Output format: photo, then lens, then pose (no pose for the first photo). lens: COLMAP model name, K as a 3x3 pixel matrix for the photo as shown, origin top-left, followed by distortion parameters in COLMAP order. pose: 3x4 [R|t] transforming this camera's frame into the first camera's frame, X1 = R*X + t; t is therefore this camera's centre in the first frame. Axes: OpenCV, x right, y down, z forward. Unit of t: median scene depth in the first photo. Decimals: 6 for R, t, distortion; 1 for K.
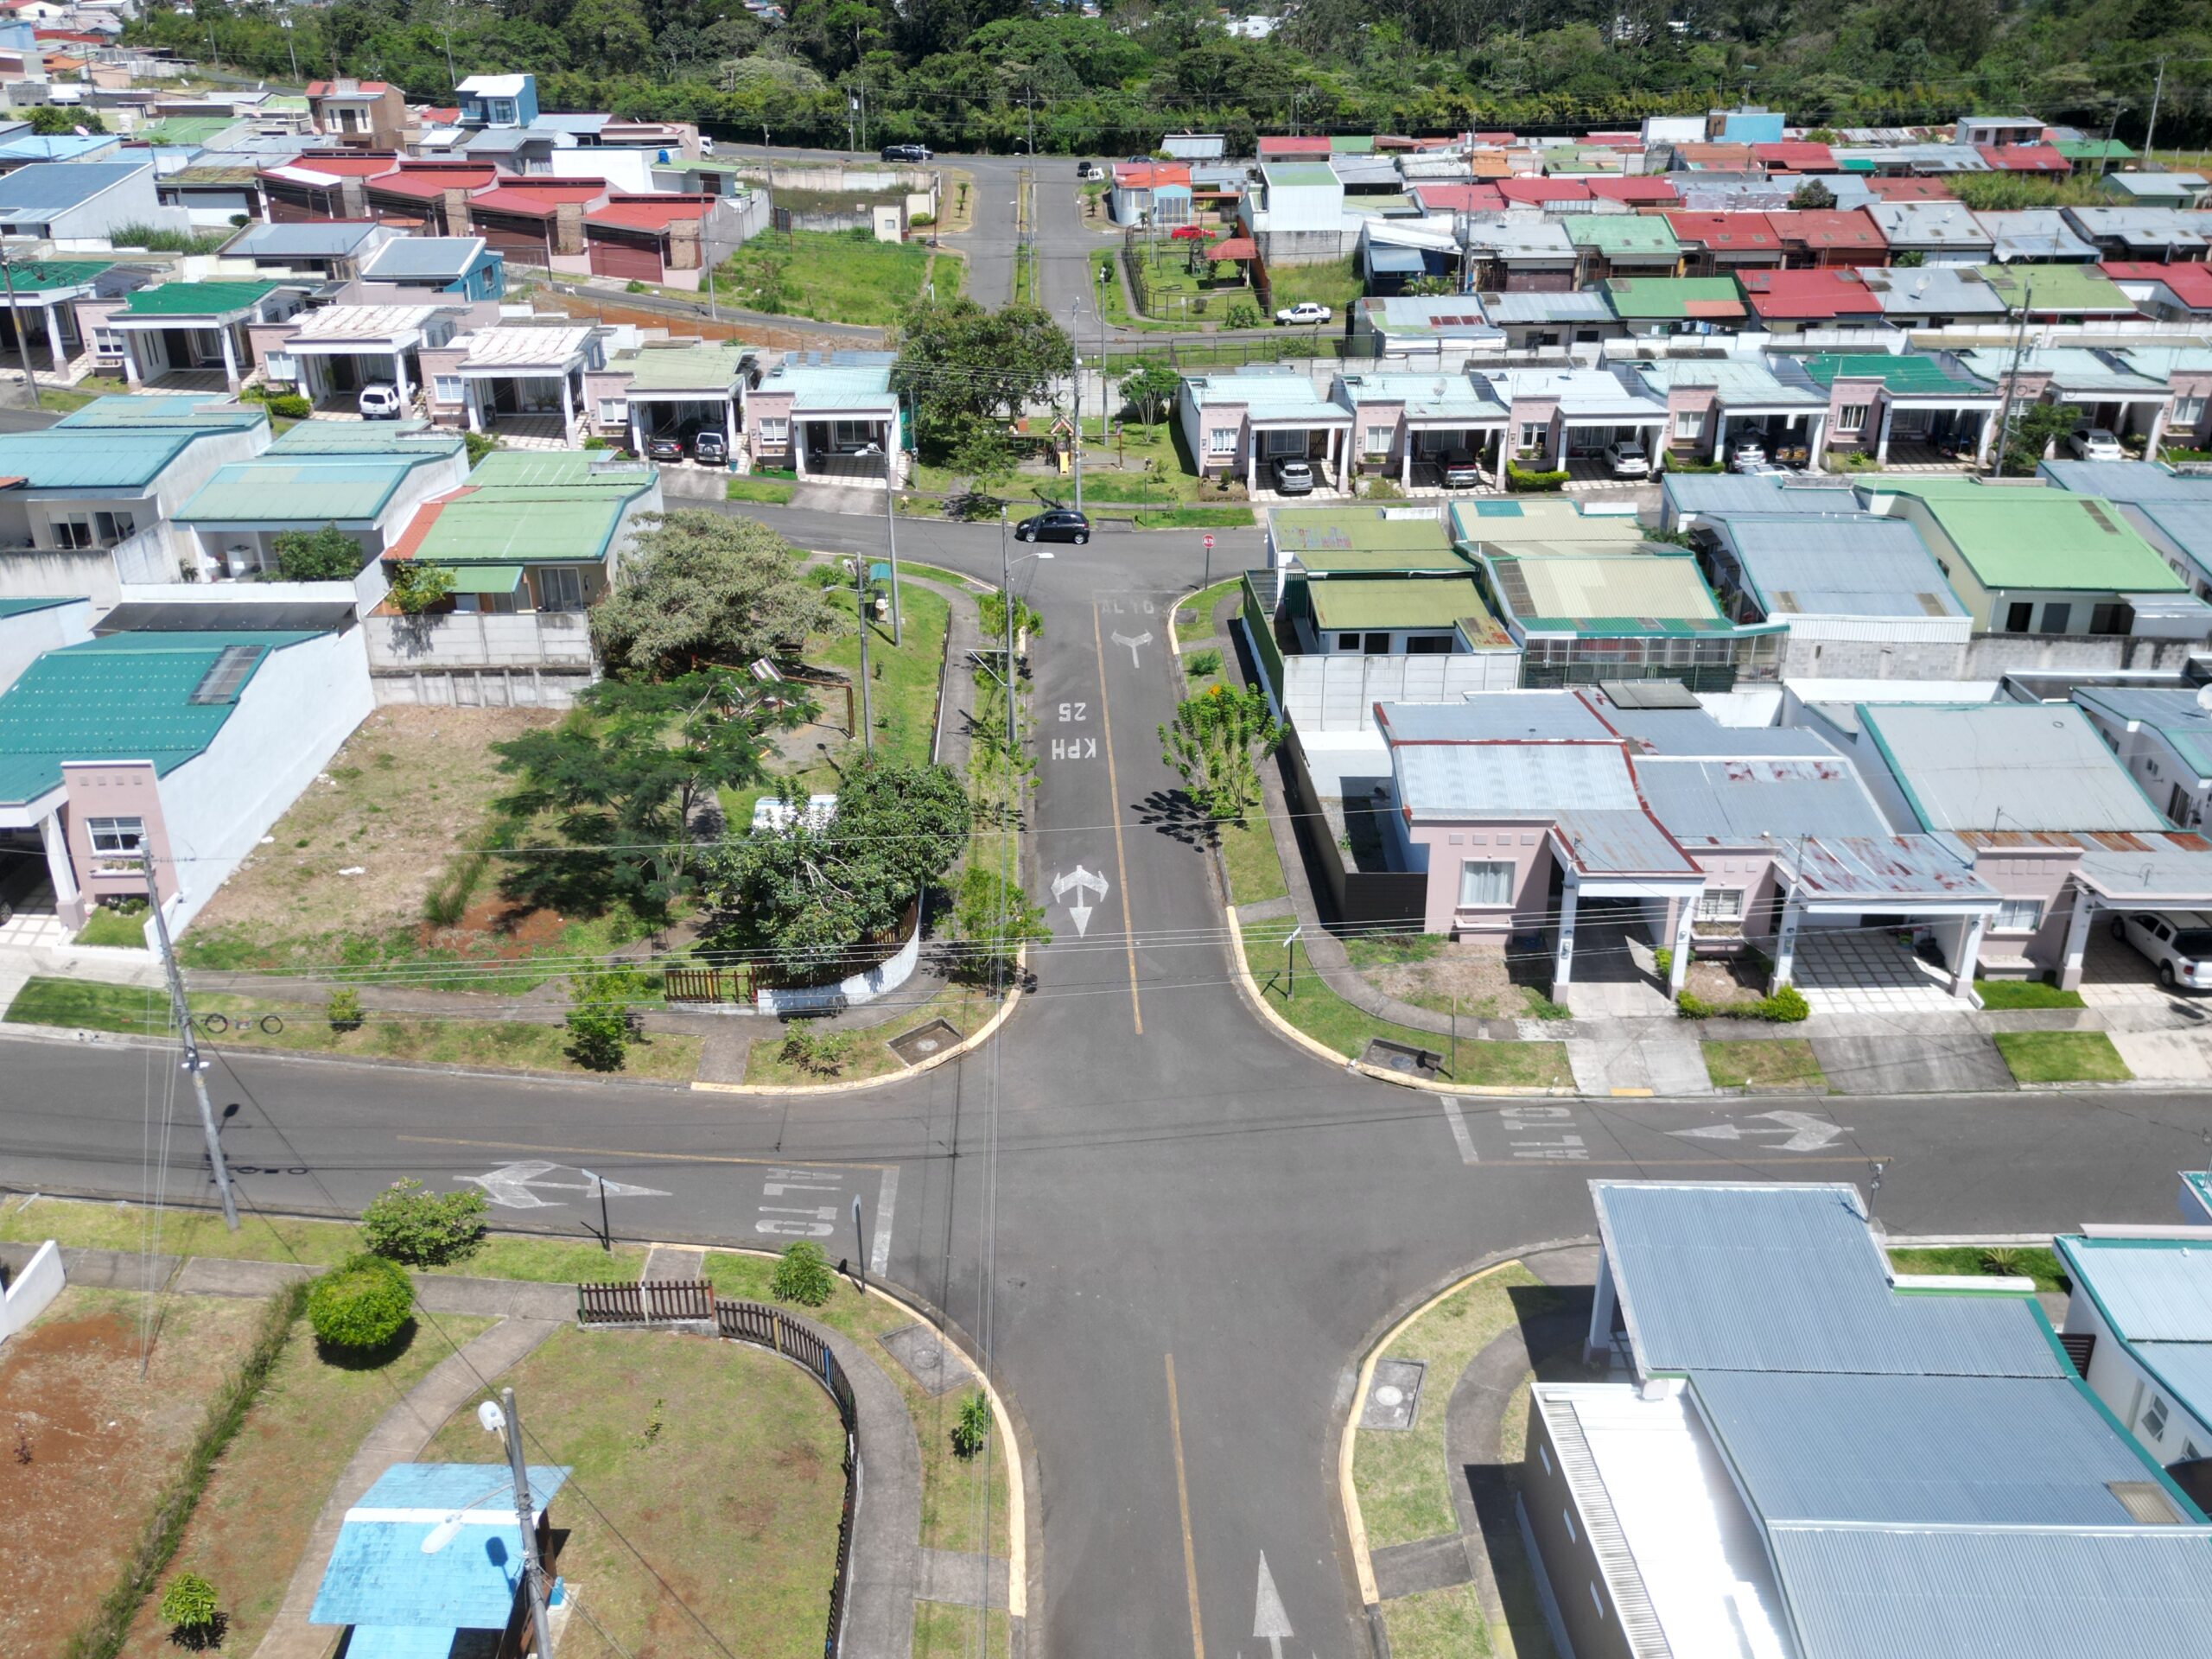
lens RADIAL K [[1848.6, 0, 1106.1], [0, 1848.6, 824.8], [0, 0, 1]] dist [0.061249, -0.052251]
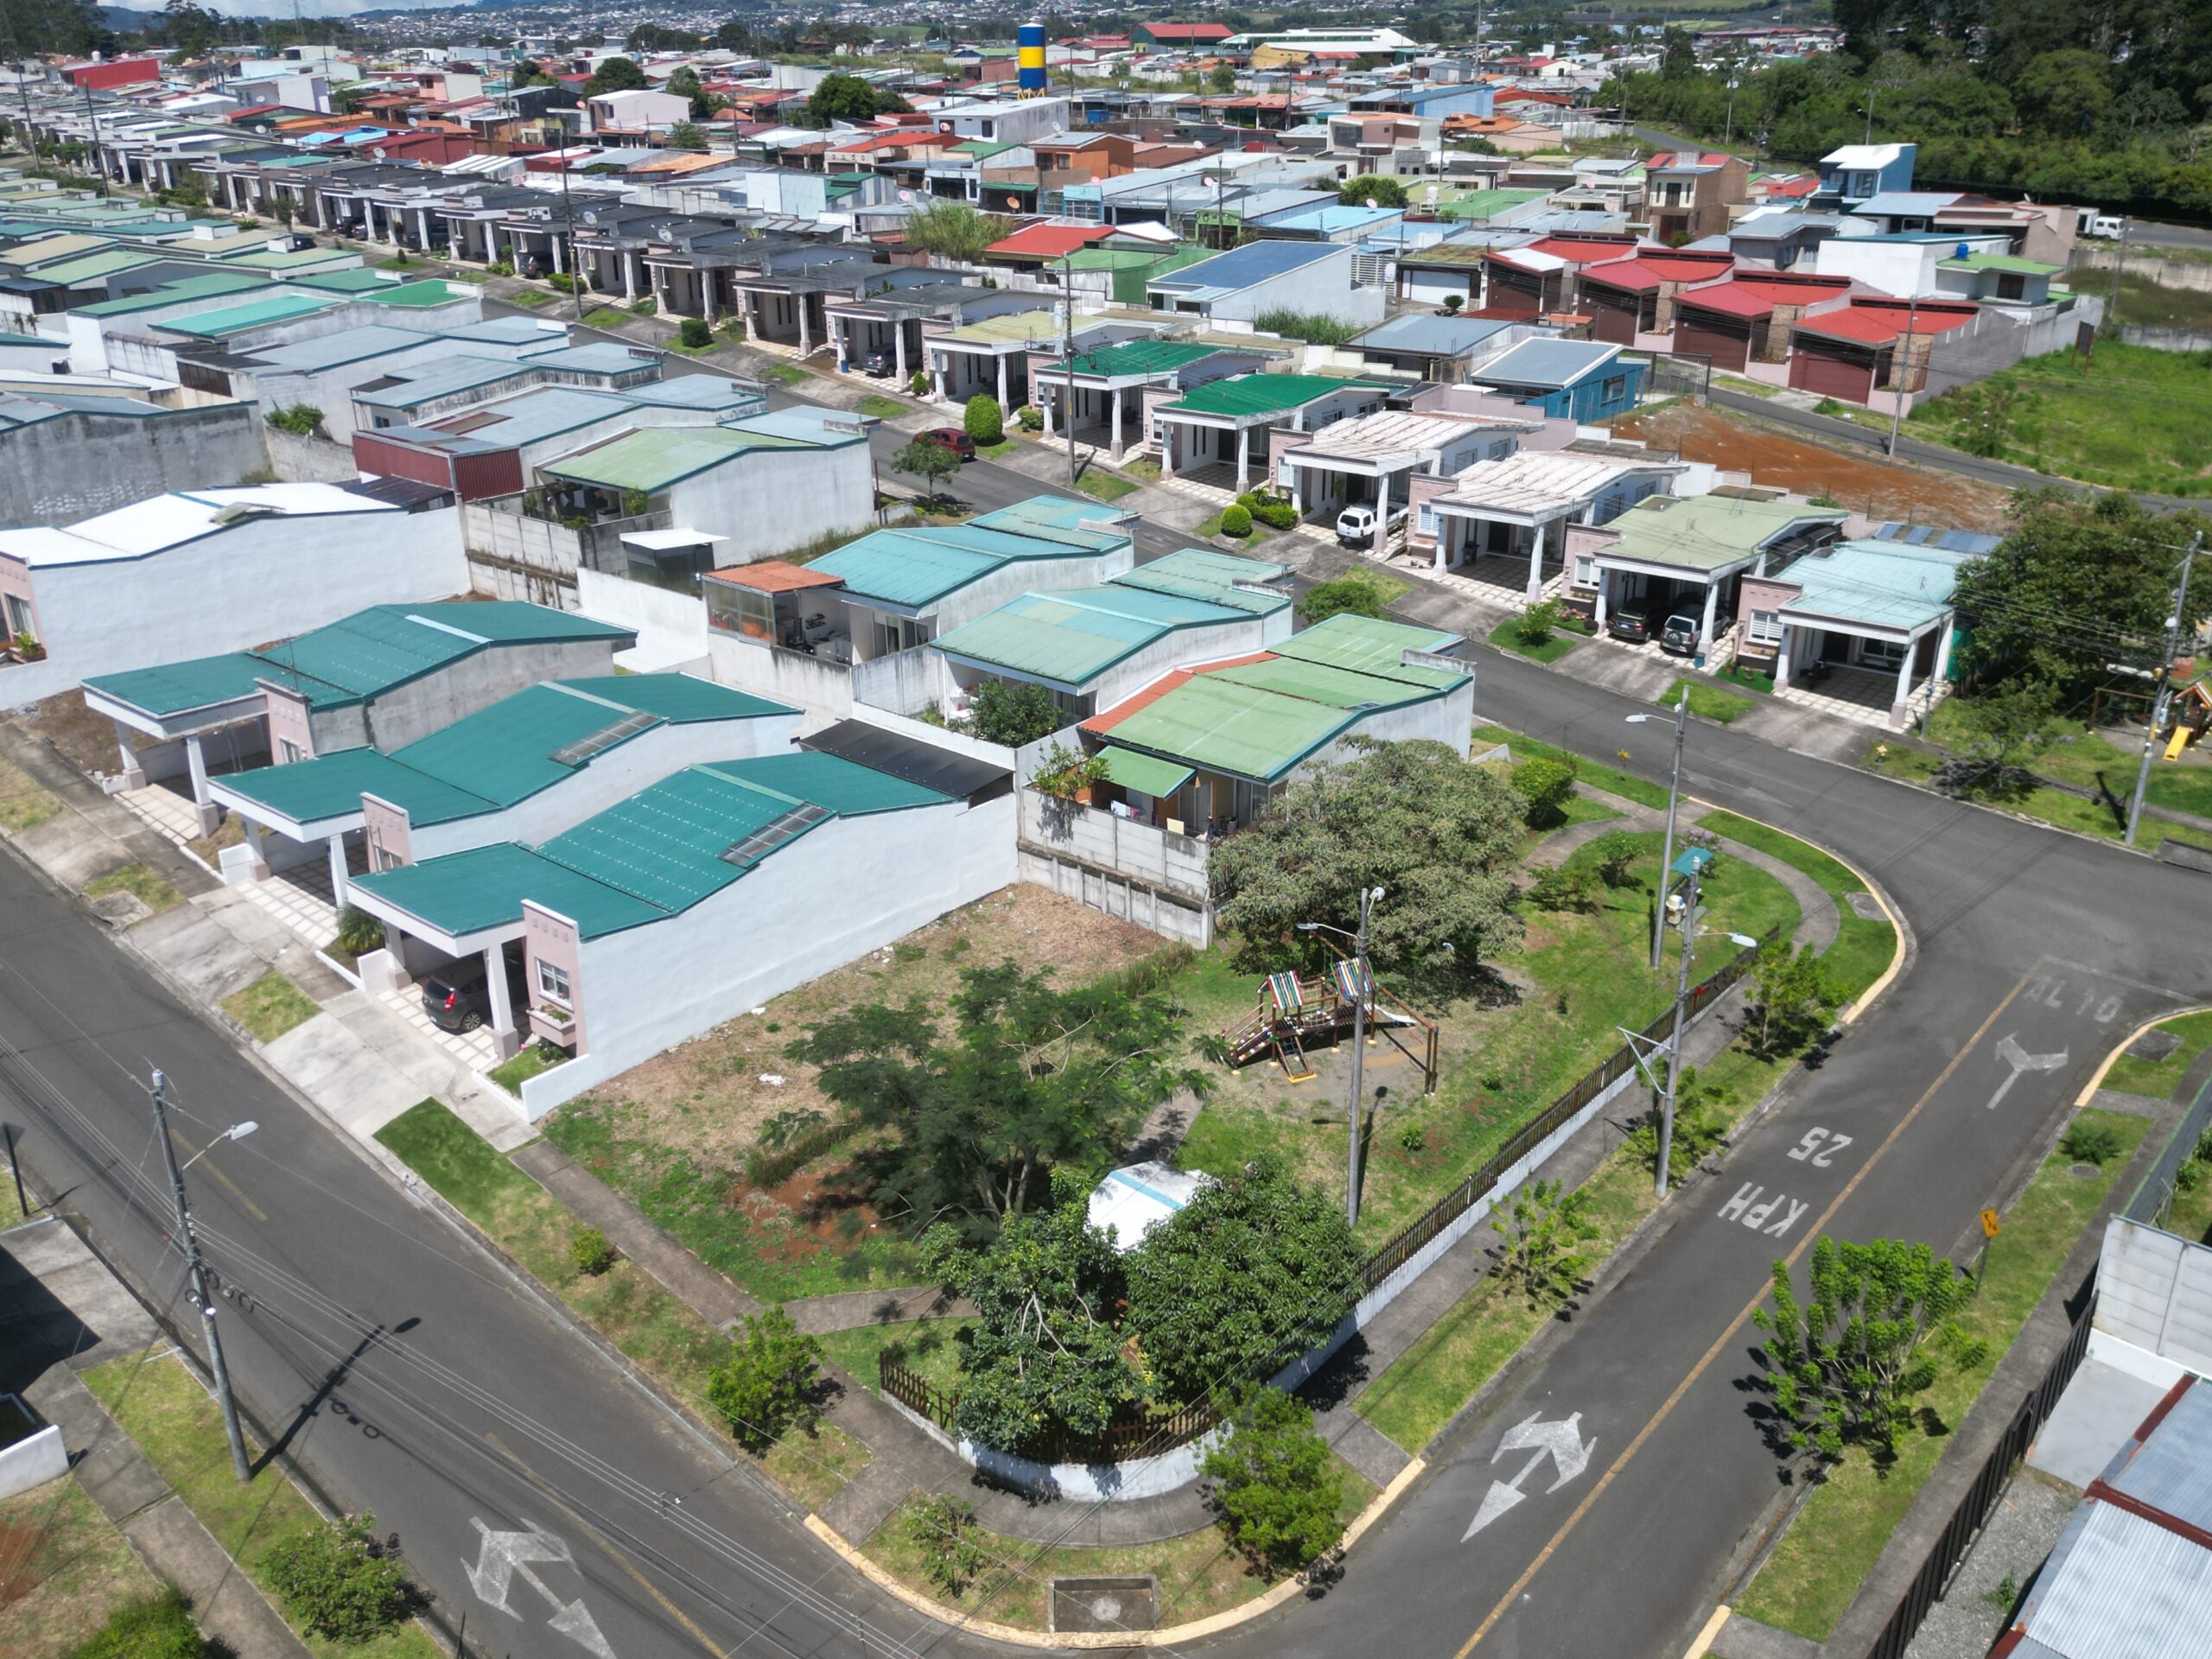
lens RADIAL K [[1848.6, 0, 1106.1], [0, 1848.6, 824.8], [0, 0, 1]] dist [0.061249, -0.052251]
pose [[0.726904, 0.259339, -0.635888, 0.169717], [-0.271061, 0.959122, 0.081308, -0.137834], [0.630980, 0.113262, 0.767487, 0.249552]]
